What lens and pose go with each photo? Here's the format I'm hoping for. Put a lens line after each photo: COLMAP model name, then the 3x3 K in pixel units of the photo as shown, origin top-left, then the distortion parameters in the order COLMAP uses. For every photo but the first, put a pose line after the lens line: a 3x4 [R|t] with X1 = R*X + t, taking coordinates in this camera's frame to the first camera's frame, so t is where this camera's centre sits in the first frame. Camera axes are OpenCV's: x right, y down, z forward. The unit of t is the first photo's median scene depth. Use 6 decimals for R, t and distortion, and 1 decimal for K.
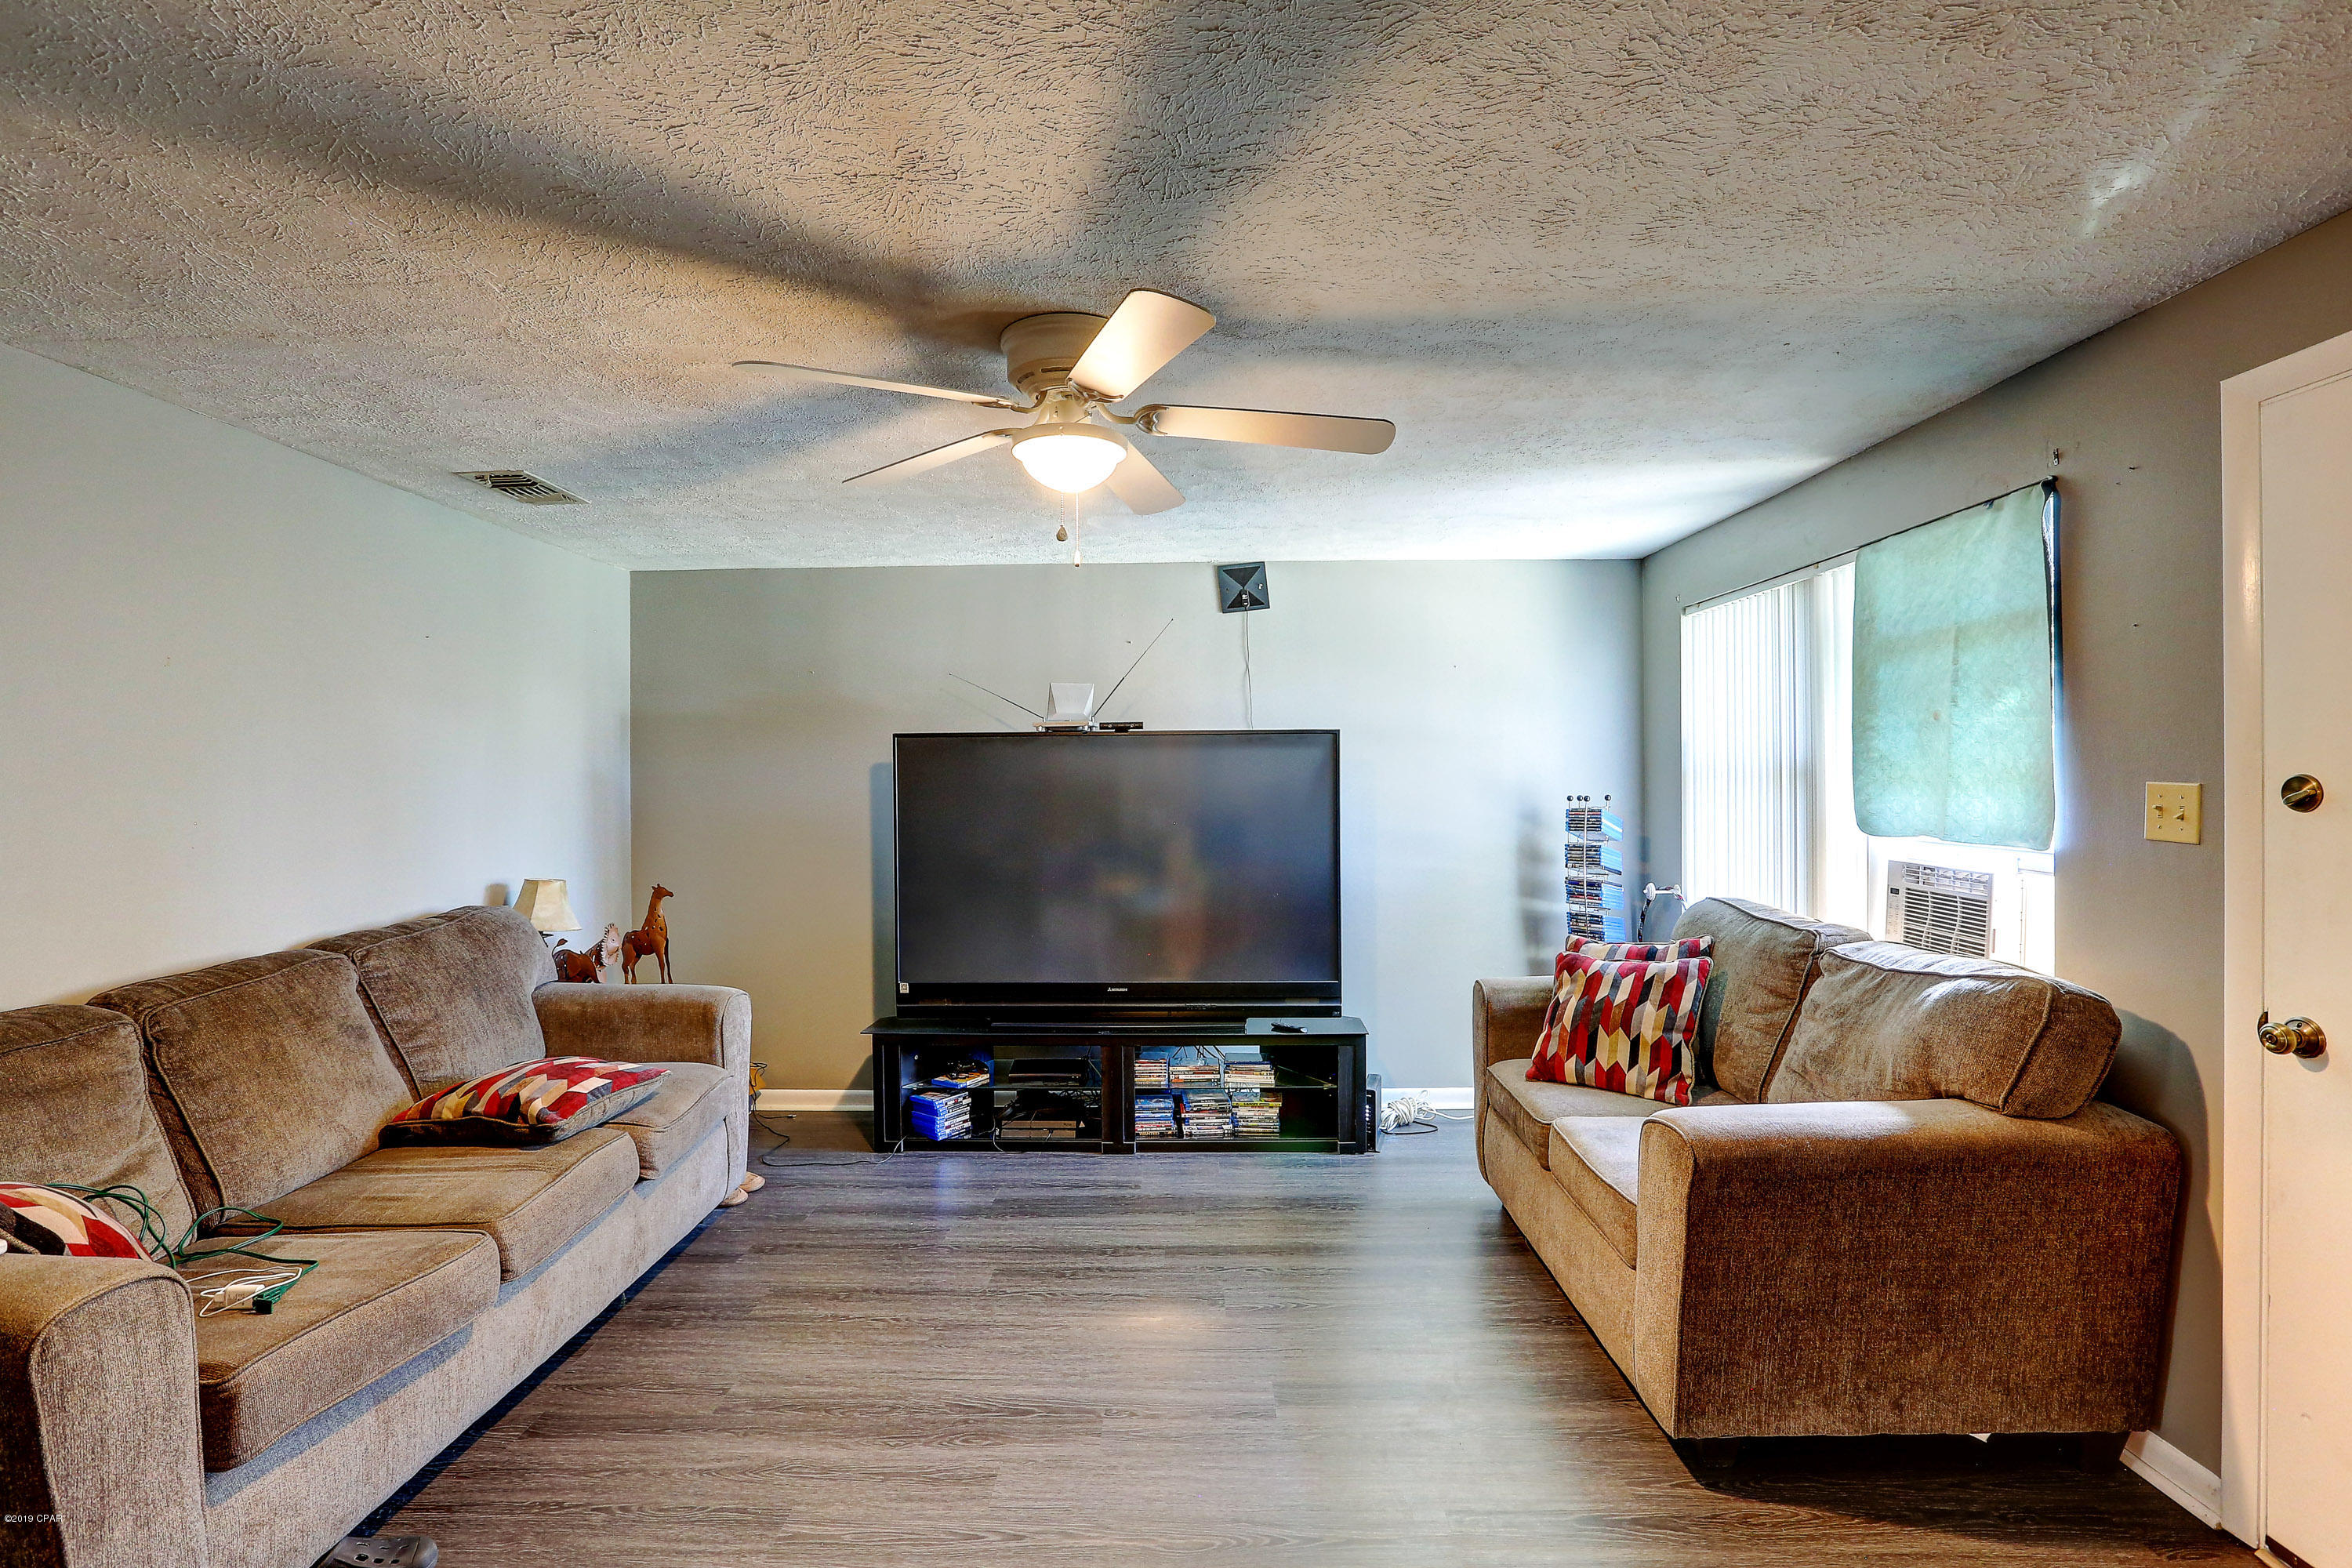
lens RADIAL K [[1064.6, 0, 1190.1], [0, 1064.6, 781.9], [0, 0, 1]] dist [-0.057046, 0.014281]
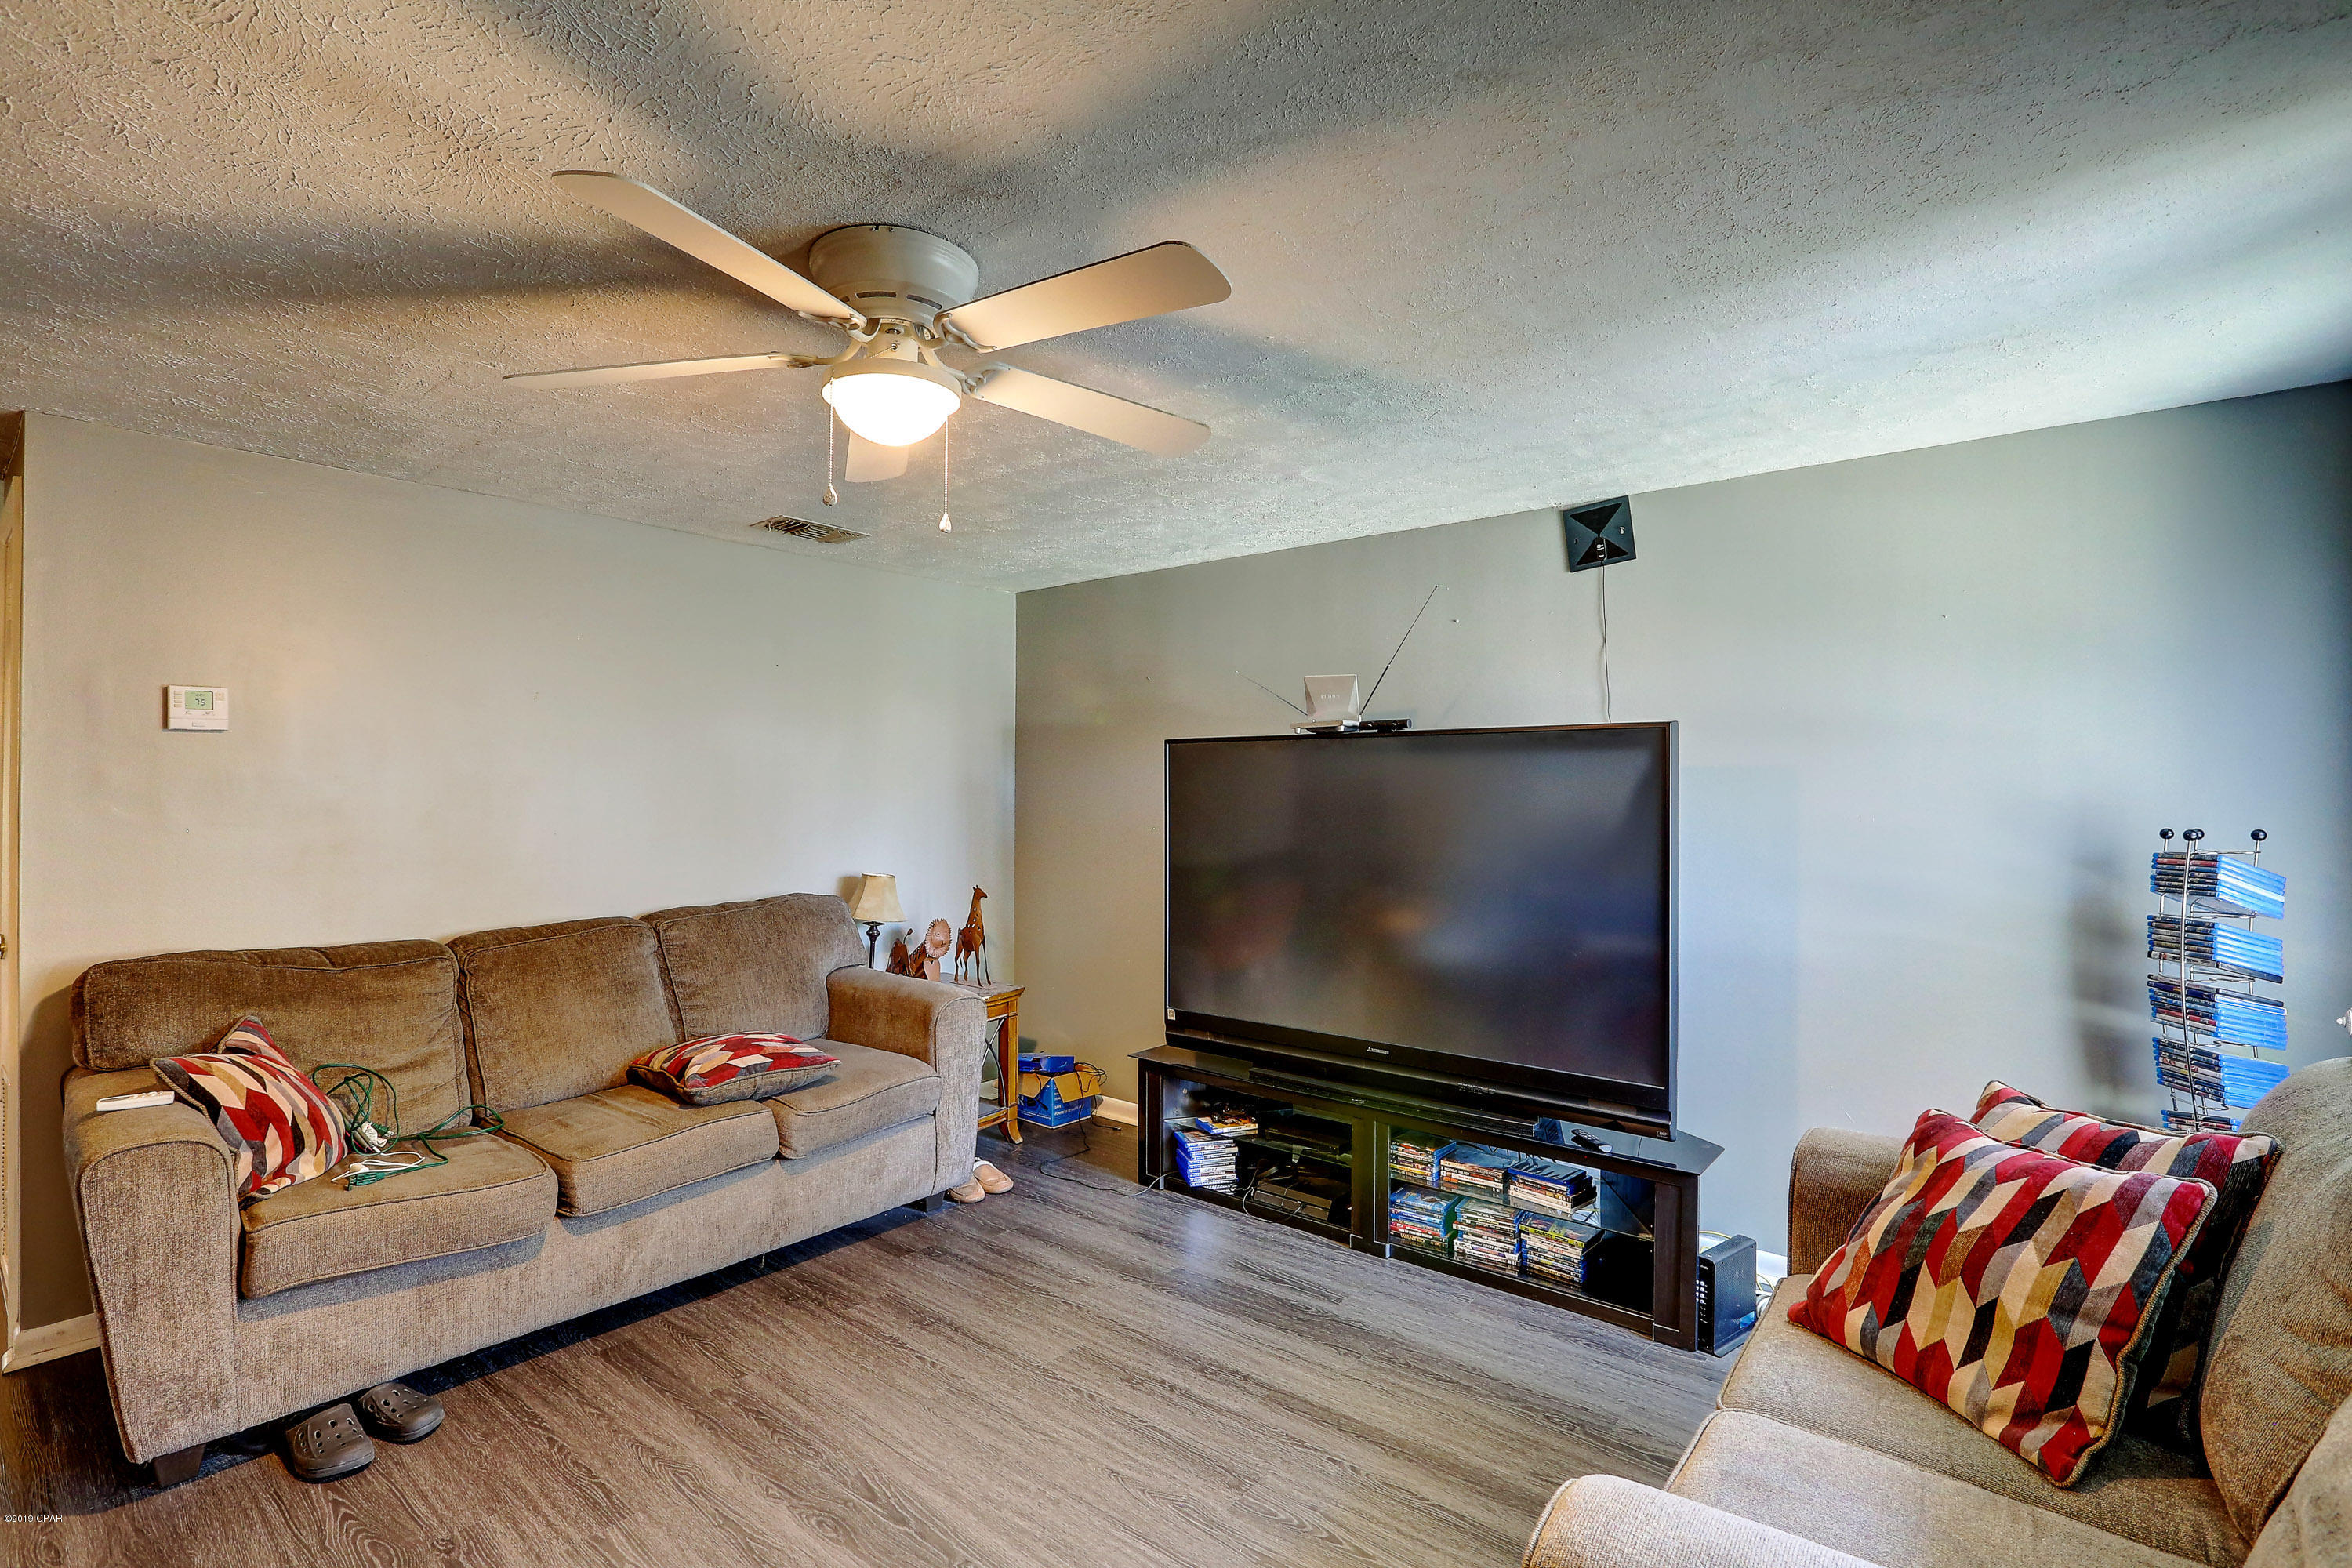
lens RADIAL K [[1074.3, 0, 1156.9], [0, 1074.3, 789.2], [0, 0, 1]] dist [-0.069297, 0.024145]
pose [[0.777742, 0.009007, -0.628519, 0.347178], [-0.011988, 0.999928, -0.000506, -0.001756], [0.628470, 0.007928, 0.777794, 0.293575]]
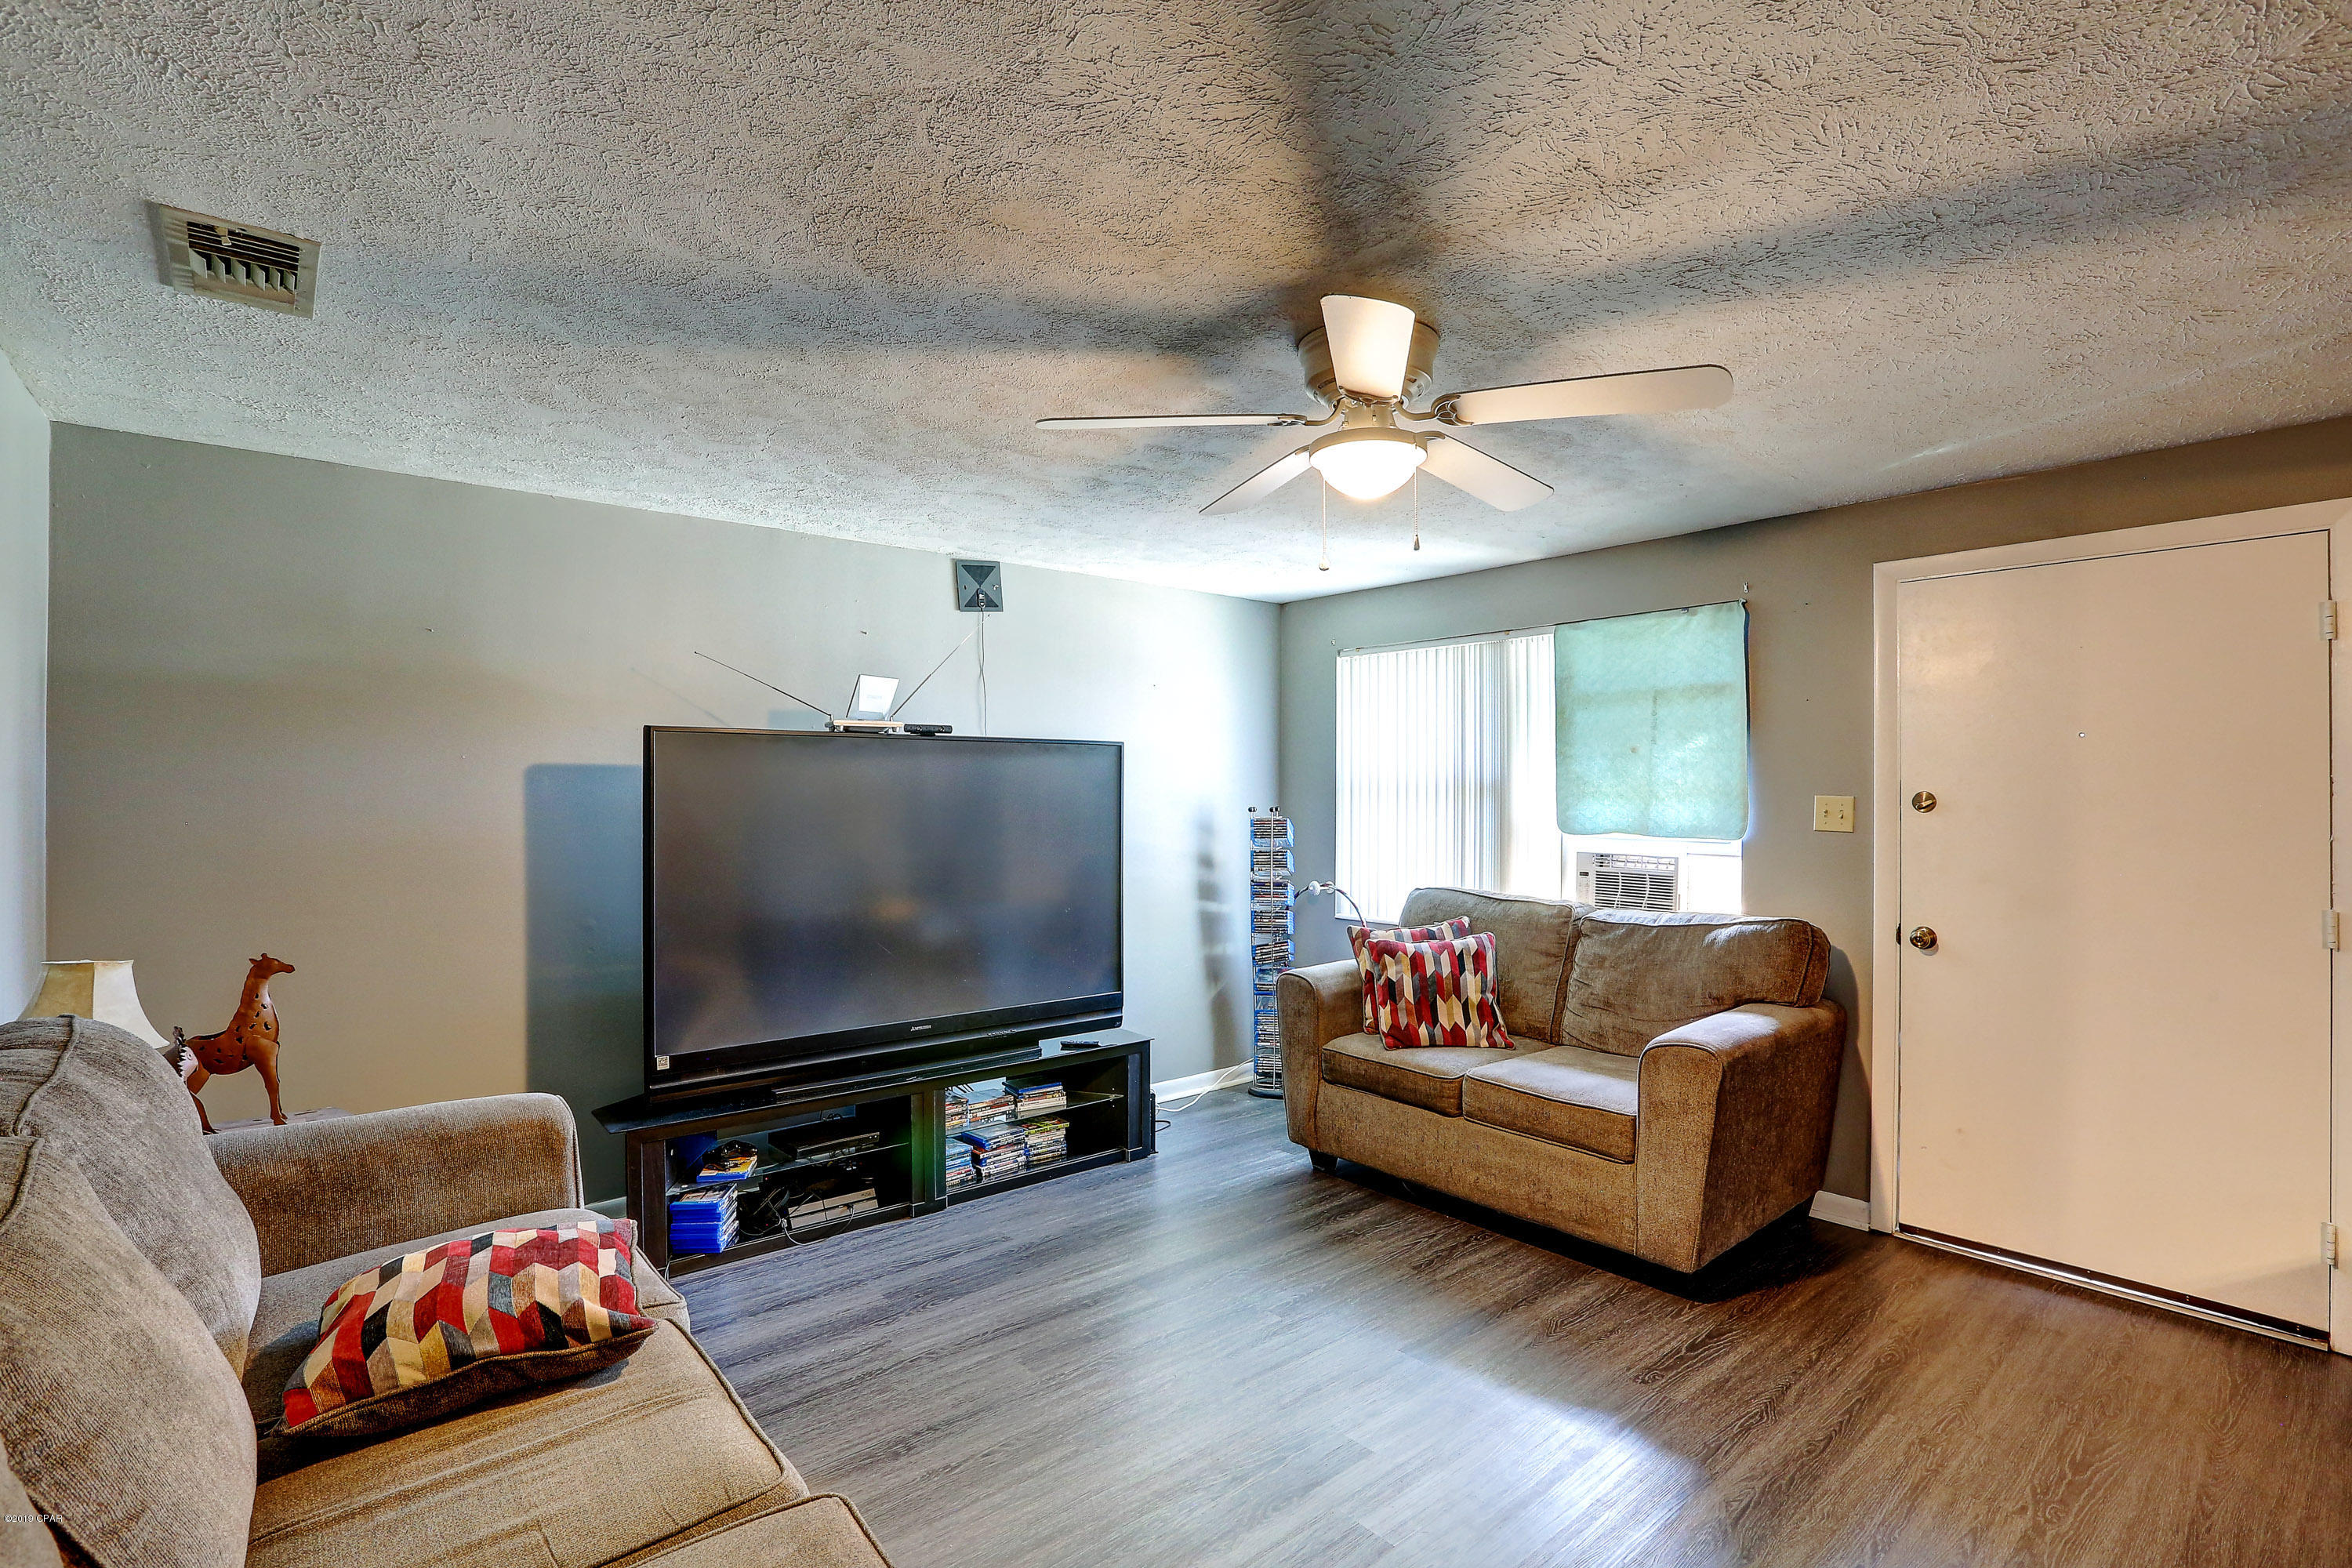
lens RADIAL K [[1074.3, 0, 1156.9], [0, 1074.3, 789.2], [0, 0, 1]] dist [-0.069297, 0.024145]
pose [[0.768095, 0.008352, 0.640282, -0.545620], [-0.004235, 0.999959, -0.007964, 0.004080], [-0.640322, 0.003405, 0.768099, 0.218987]]
